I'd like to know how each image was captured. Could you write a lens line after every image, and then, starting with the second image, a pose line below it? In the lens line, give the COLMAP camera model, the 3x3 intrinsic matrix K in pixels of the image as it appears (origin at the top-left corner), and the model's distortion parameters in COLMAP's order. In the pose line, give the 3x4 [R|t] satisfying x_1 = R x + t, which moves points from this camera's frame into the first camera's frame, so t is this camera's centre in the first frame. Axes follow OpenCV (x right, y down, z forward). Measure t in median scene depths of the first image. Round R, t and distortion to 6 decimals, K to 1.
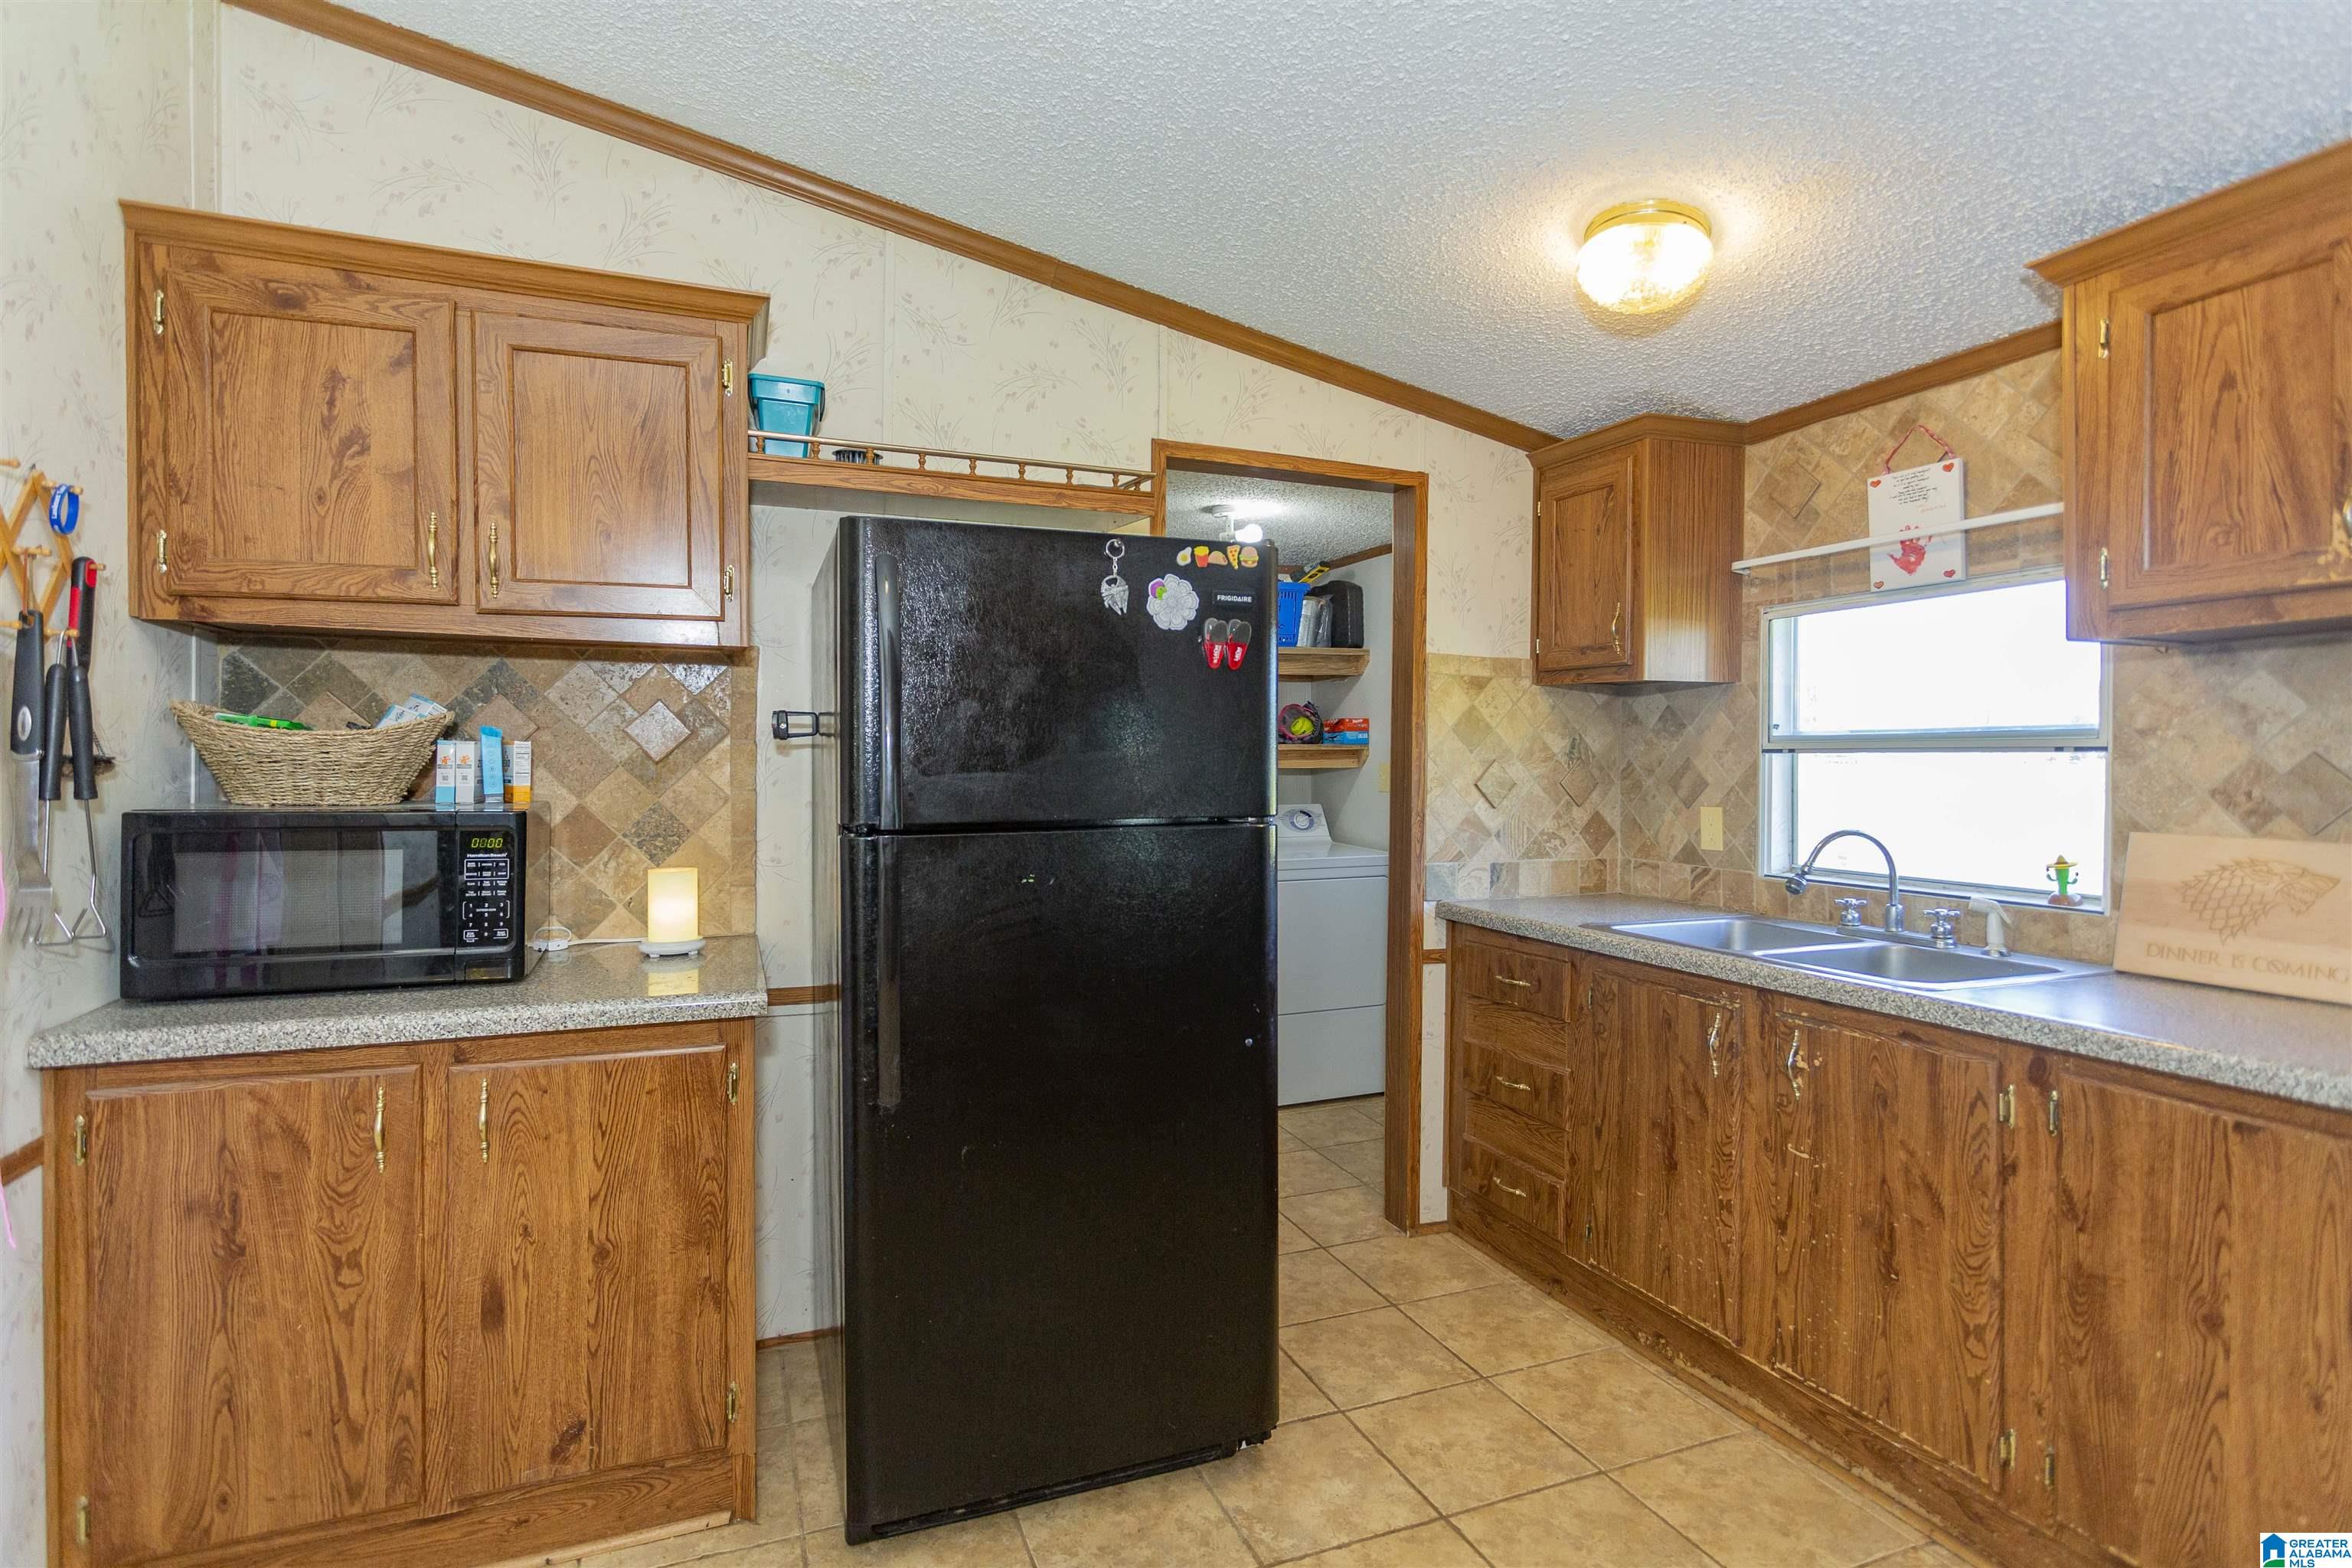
lens RADIAL K [[1203.7, 0, 1176.0], [0, 1203.7, 784.0], [0, 0, 1]] dist [-0.000575, 0.001486]
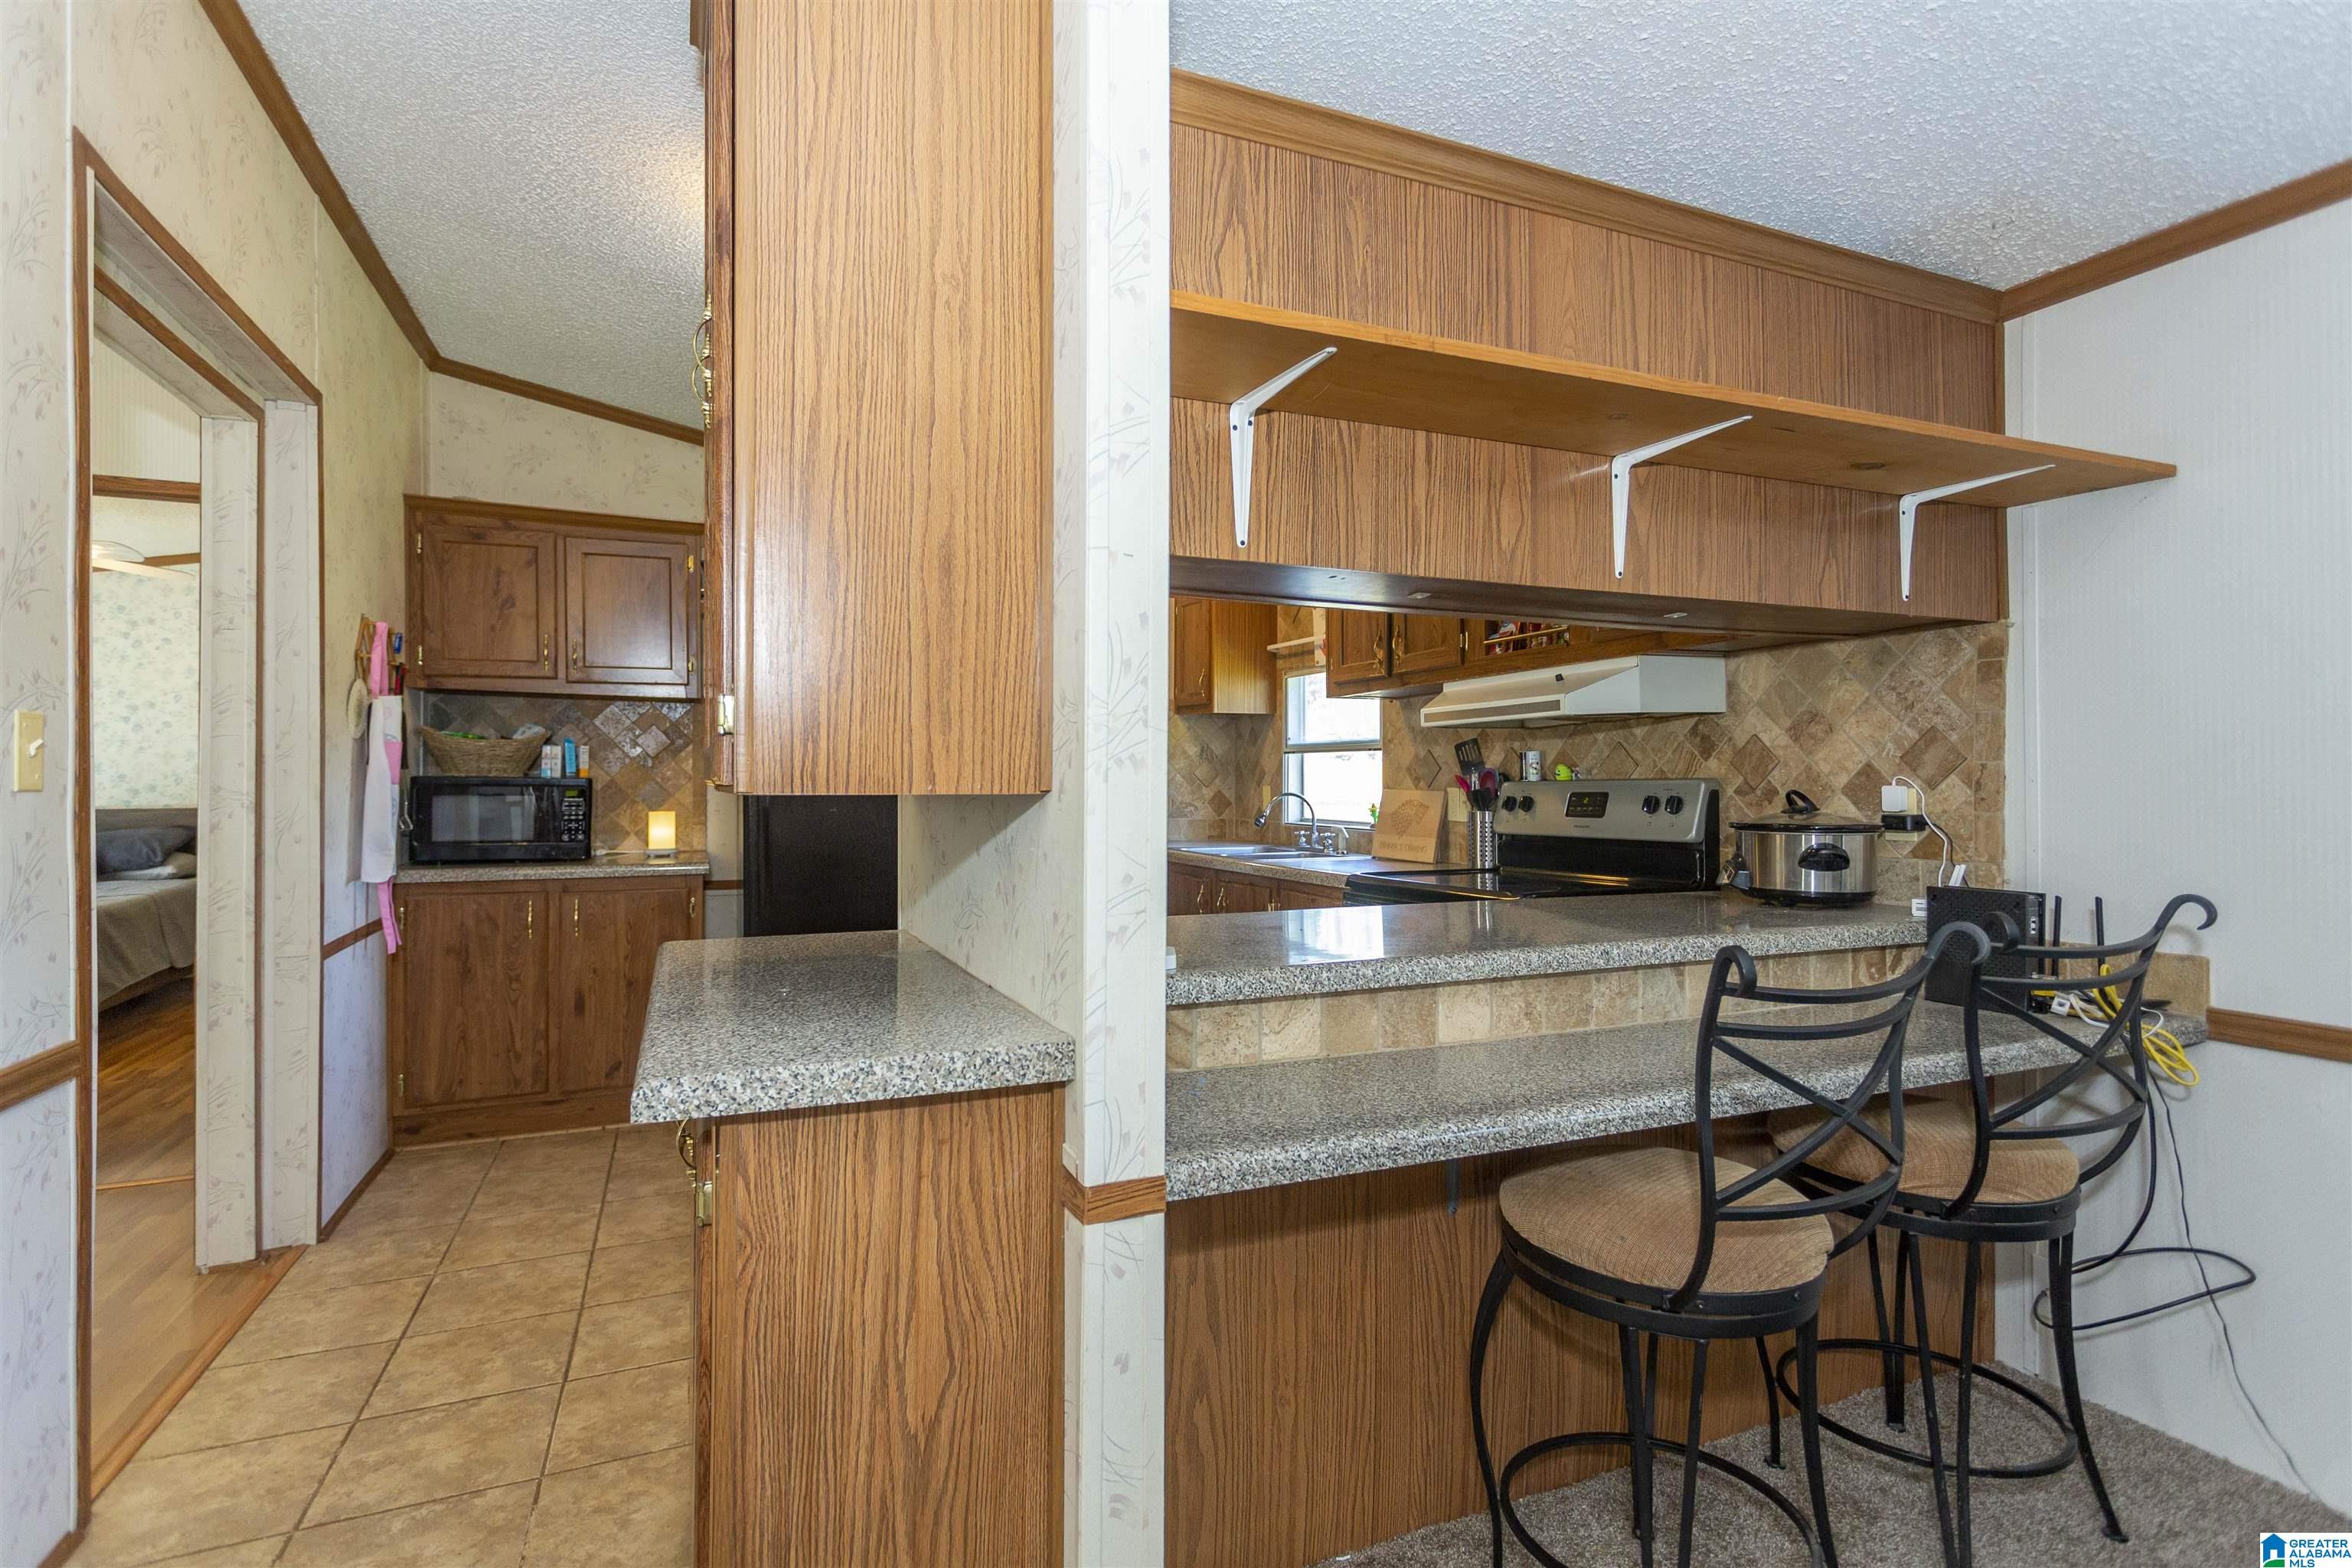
lens RADIAL K [[1169.0, 0, 1176.0], [0, 1169.0, 784.0], [0, 0, 1]] dist [0.013881, -0.000118]
pose [[0.999418, -0.001614, 0.034081, 0.404528], [0.002056, 0.999914, -0.012942, 0.060484], [-0.034057, 0.013004, 0.999335, -1.072904]]
